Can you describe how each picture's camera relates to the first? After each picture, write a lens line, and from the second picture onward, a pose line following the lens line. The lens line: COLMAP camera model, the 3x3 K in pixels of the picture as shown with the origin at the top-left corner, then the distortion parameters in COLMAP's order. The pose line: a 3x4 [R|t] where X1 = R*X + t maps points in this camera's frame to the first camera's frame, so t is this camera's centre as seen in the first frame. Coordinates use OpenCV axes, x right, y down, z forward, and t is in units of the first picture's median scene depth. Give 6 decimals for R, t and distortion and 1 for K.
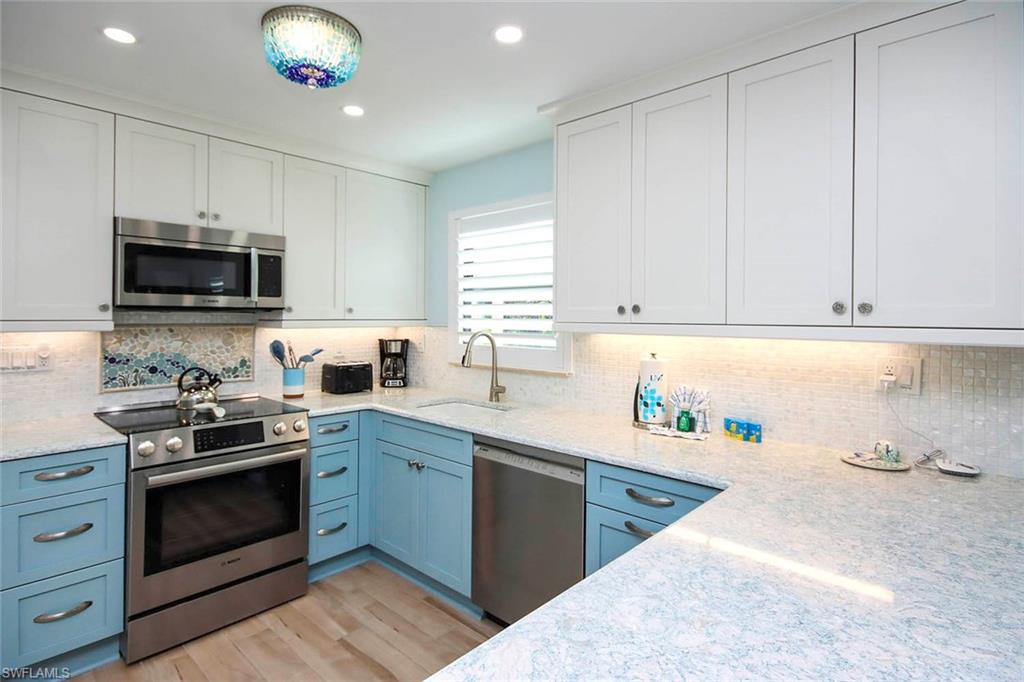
lens RADIAL K [[525.7, 0, 513.0], [0, 525.7, 312.6], [0, 0, 1]] dist [0.015089, -0.001143]
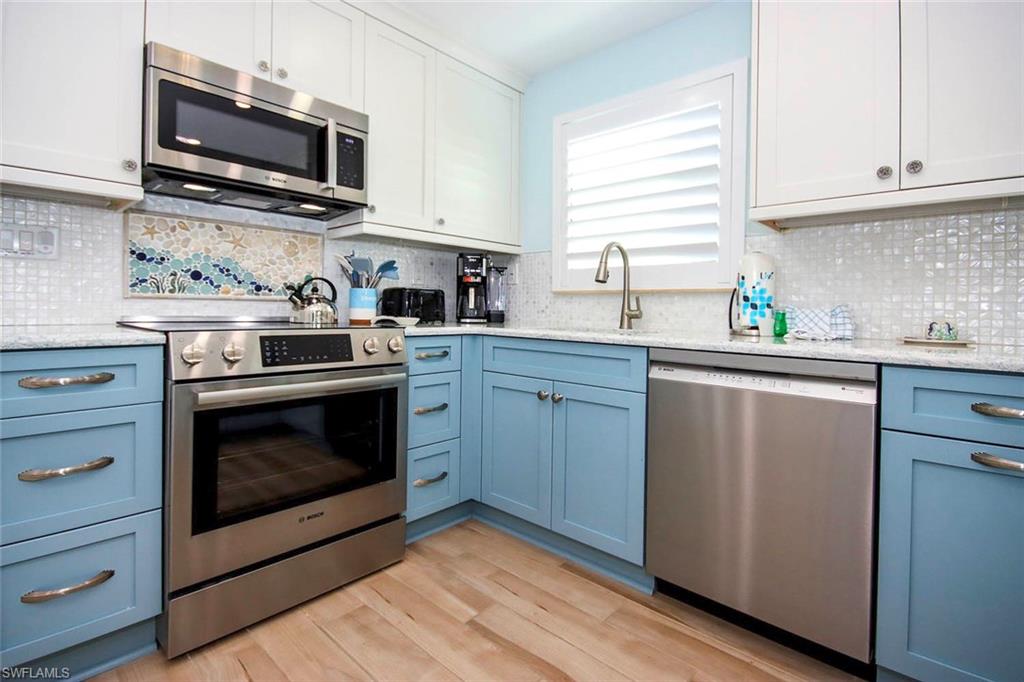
lens RADIAL K [[497.1, 0, 564.9], [0, 497.1, 313.2], [0, 0, 1]] dist [0.001534, 0.000420]
pose [[0.997871, 0.026712, 0.059498, -0.208575], [-0.028875, 0.998942, 0.035804, 0.138928], [-0.058478, -0.037446, 0.997586, 0.273299]]
